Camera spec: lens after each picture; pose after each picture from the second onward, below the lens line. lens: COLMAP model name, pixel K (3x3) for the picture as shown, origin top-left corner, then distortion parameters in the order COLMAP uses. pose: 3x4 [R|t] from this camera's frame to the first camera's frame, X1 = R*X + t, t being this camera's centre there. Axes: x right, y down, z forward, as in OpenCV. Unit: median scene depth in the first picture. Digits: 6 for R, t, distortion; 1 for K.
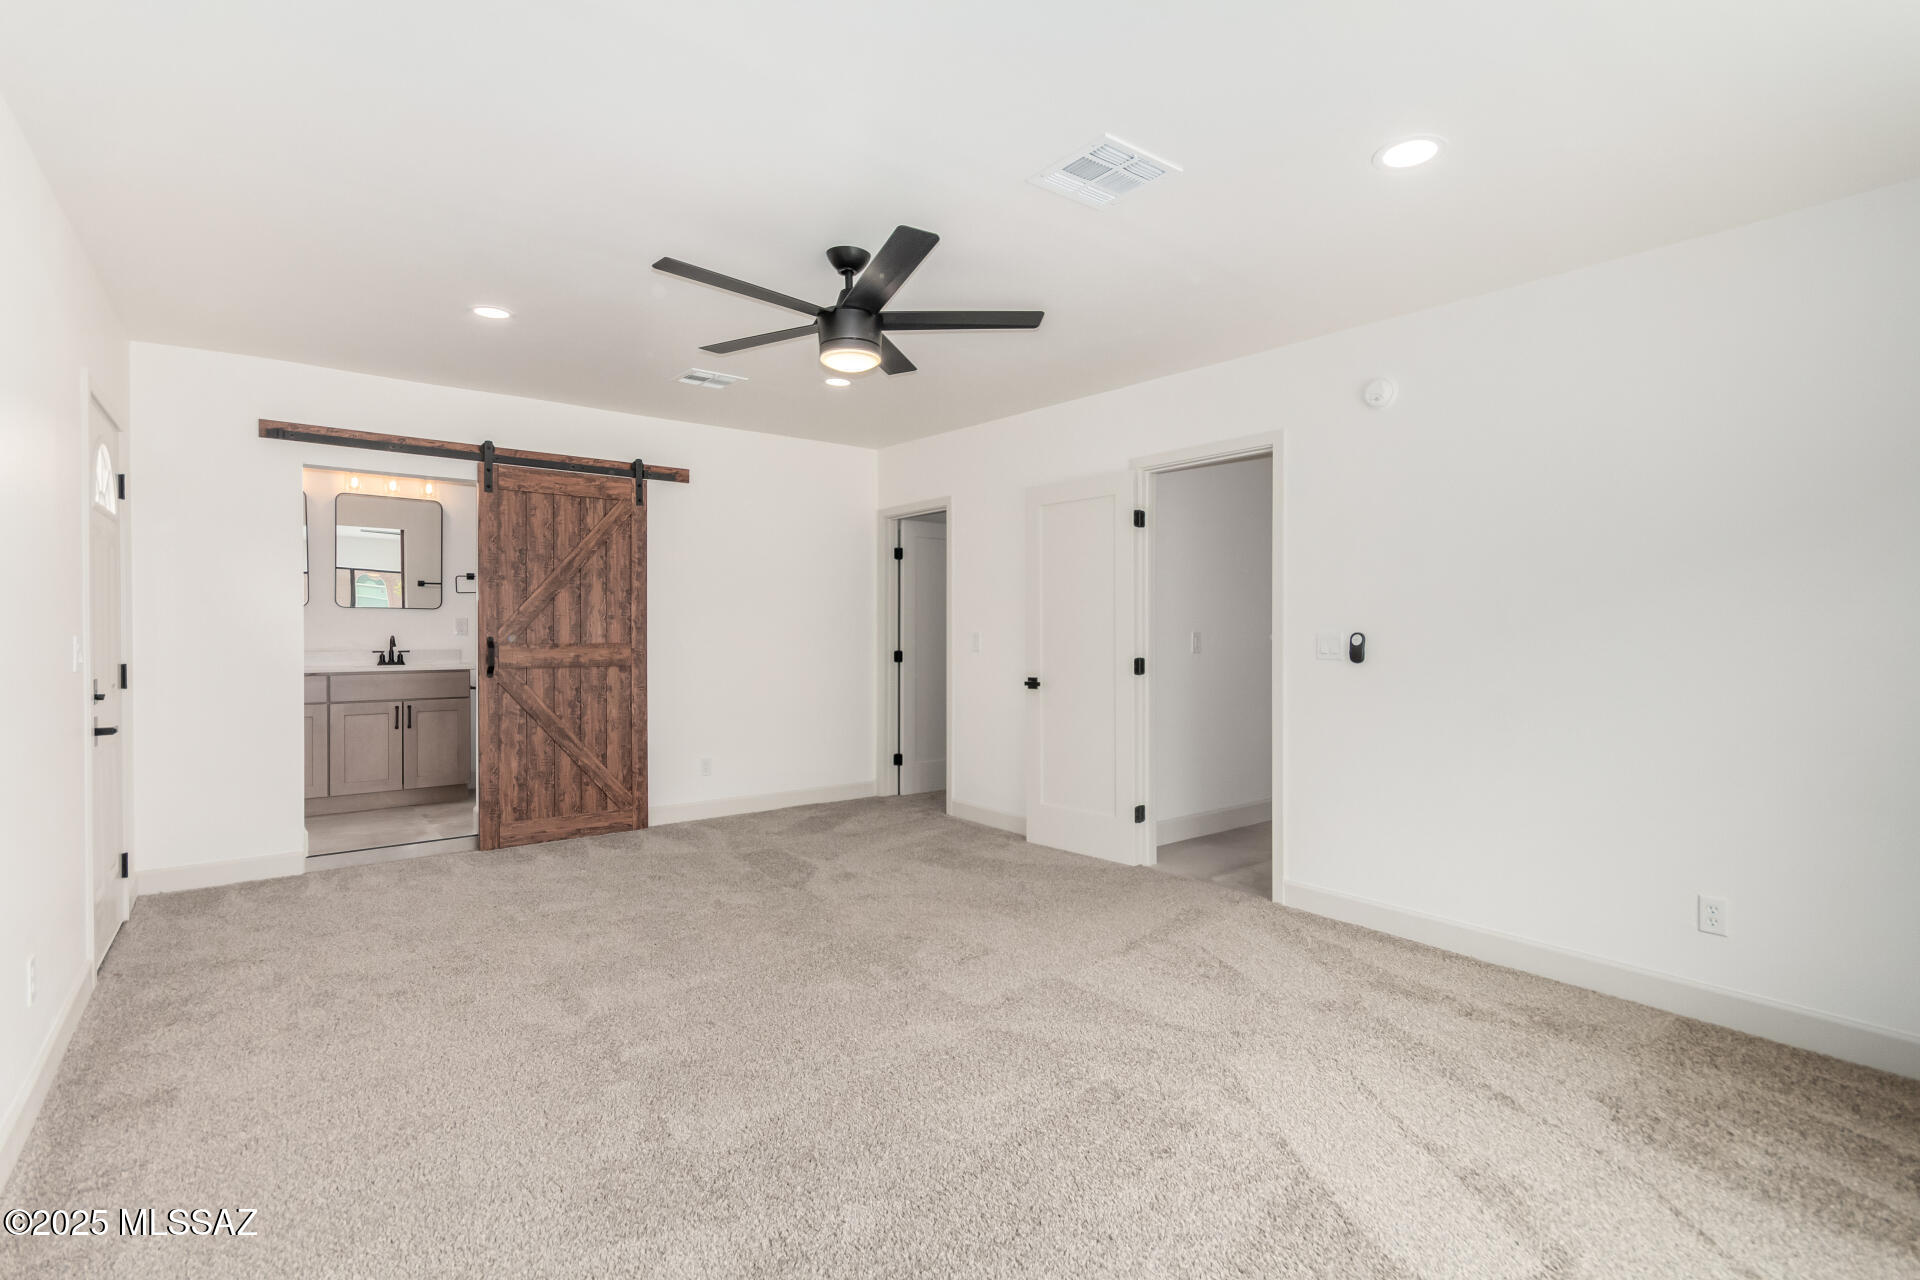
lens RADIAL K [[928.6, 0, 972.3], [0, 928.6, 627.8], [0, 0, 1]] dist [0.015131, -0.000430]
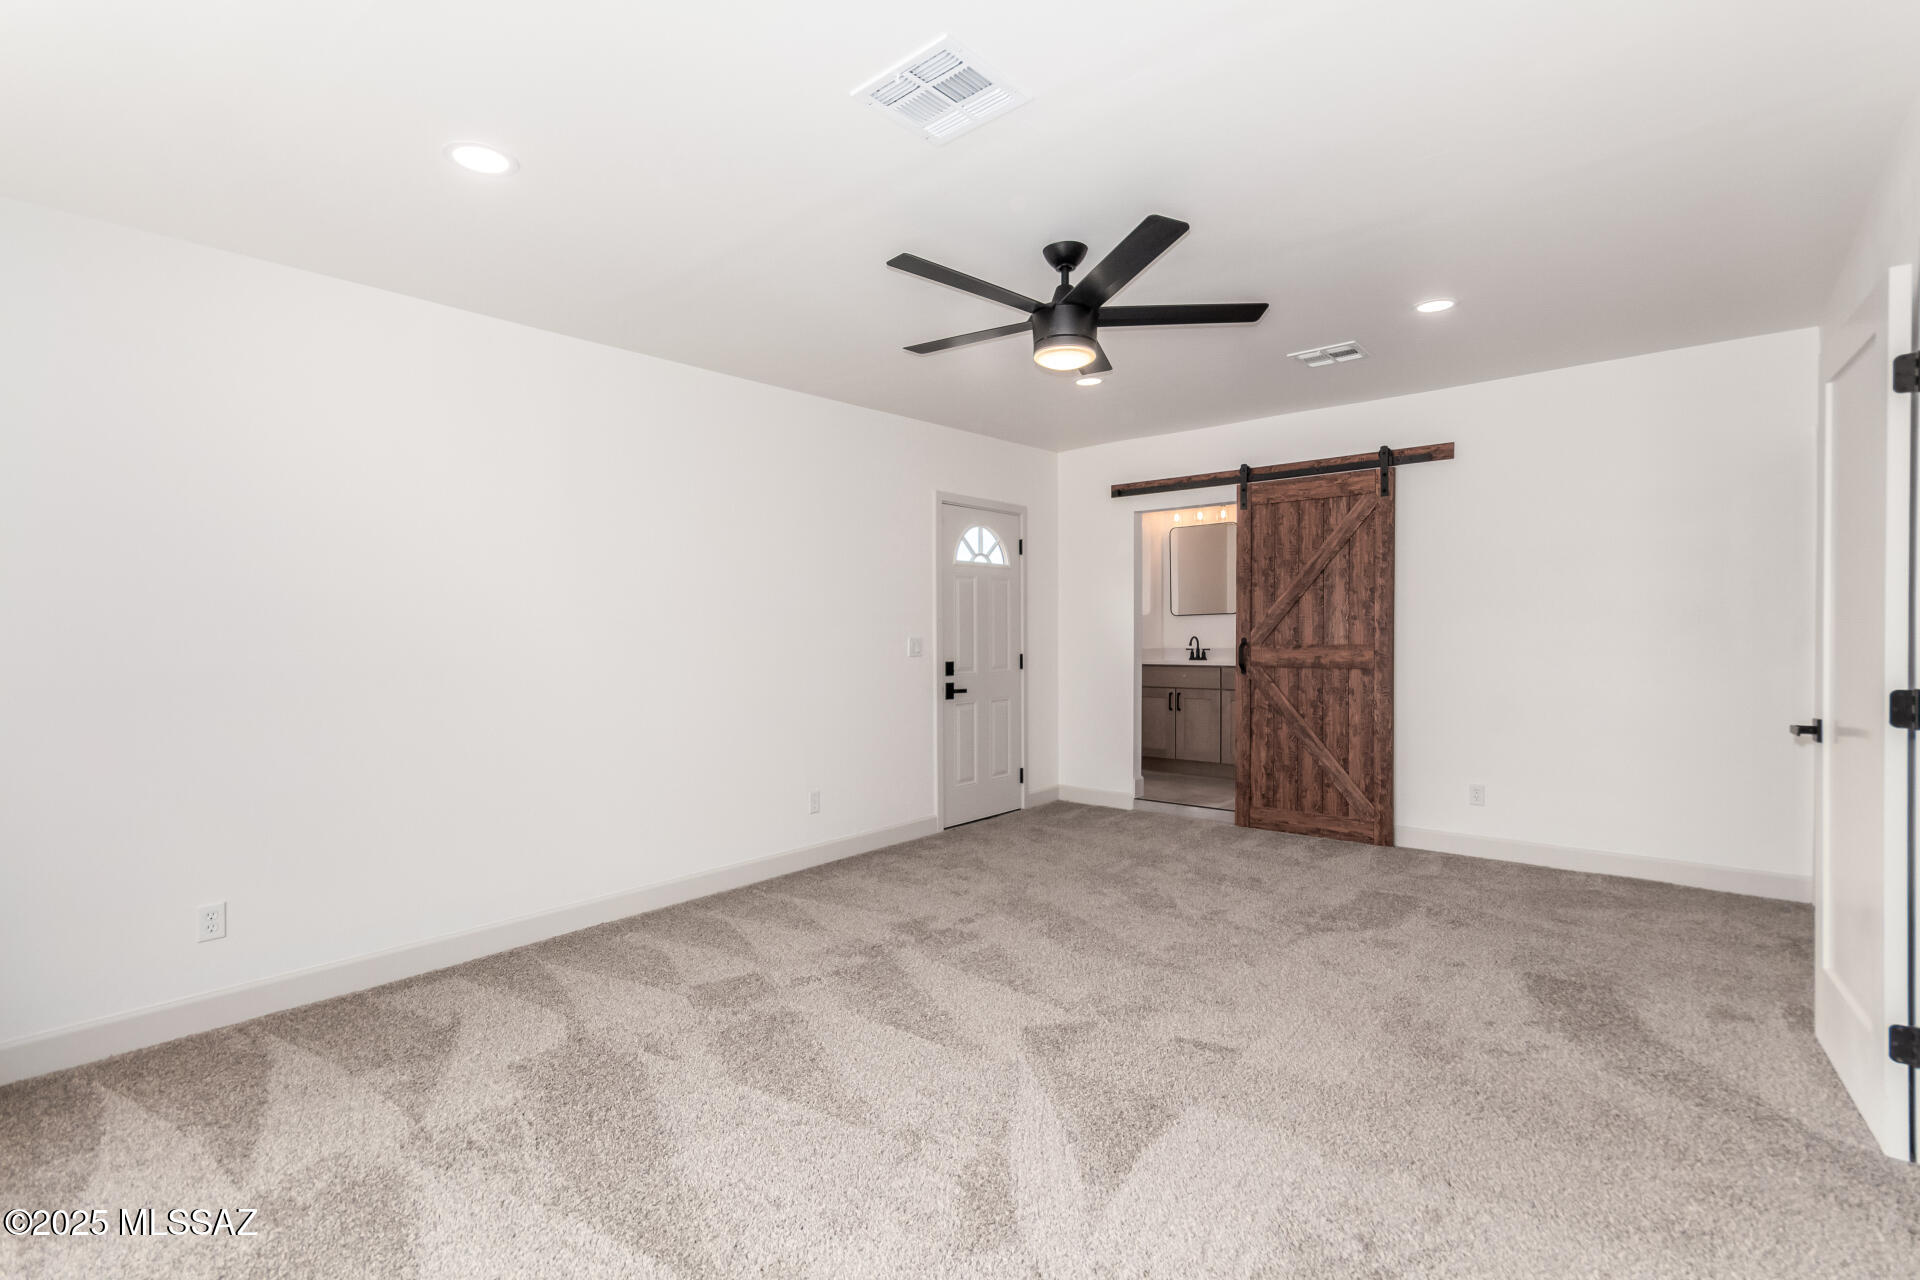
lens RADIAL K [[928.6, 0, 972.3], [0, 928.6, 627.8], [0, 0, 1]] dist [0.015131, -0.000430]
pose [[0.183282, -0.007602, -0.983031, 0.500944], [0.009529, 0.999937, -0.005956, 0.001064], [0.983014, -0.008276, 0.183343, 0.448043]]
